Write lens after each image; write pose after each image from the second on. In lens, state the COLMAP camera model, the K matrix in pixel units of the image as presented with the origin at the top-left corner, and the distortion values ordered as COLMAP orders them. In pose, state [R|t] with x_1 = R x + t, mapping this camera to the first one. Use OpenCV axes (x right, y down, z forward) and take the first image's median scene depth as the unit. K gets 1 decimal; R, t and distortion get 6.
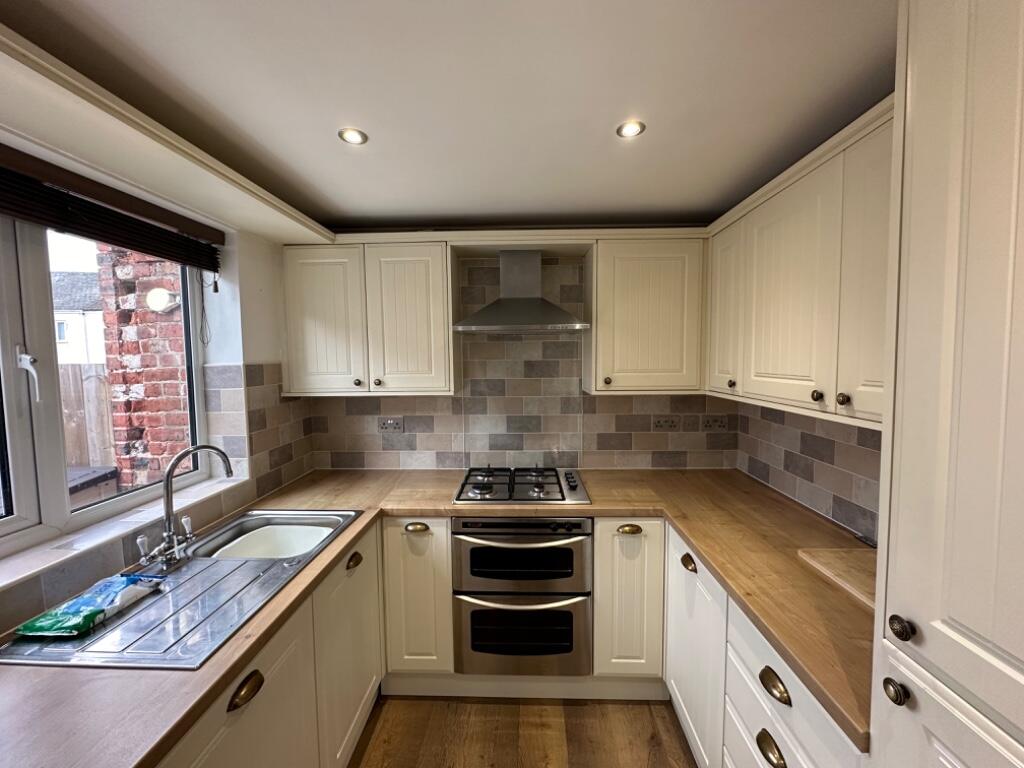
lens RADIAL K [[406.4, 0, 512.0], [0, 406.4, 384.0], [0, 0, 1]] dist [-0.002262, 0.000232]
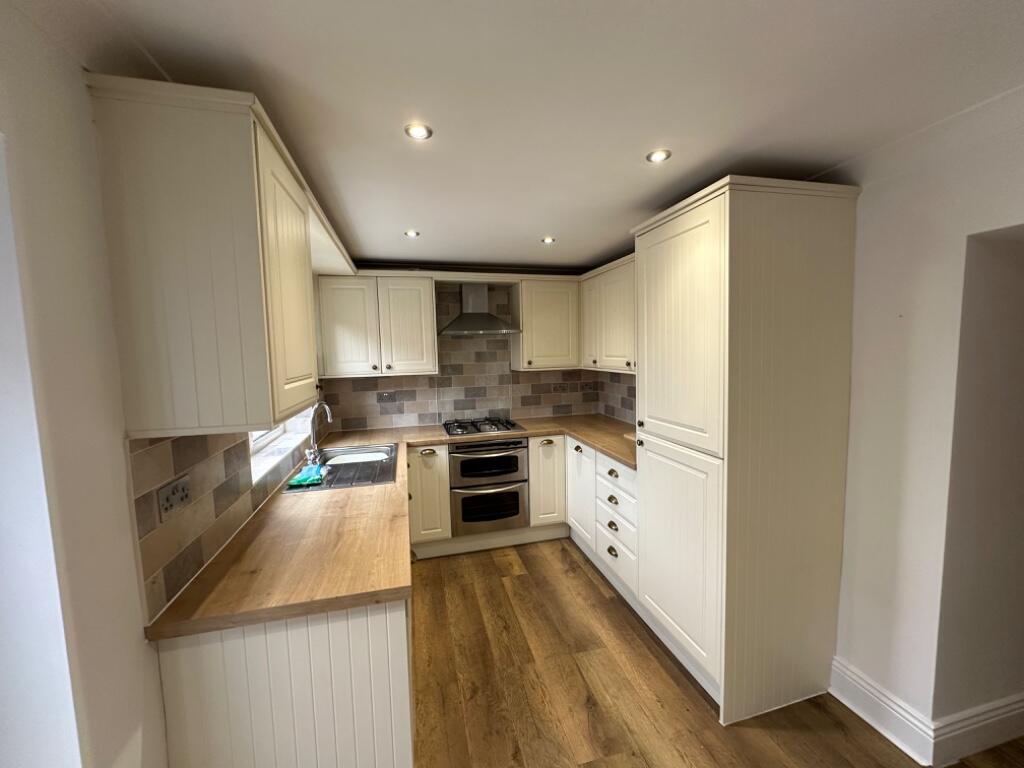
lens RADIAL K [[406.4, 0, 512.0], [0, 406.4, 384.0], [0, 0, 1]] dist [-0.002262, 0.000232]
pose [[0.956528, -0.038361, 0.289106, -0.351814], [0.033787, 0.999213, 0.020799, 0.047201], [-0.289676, -0.010127, 0.957071, -0.652048]]
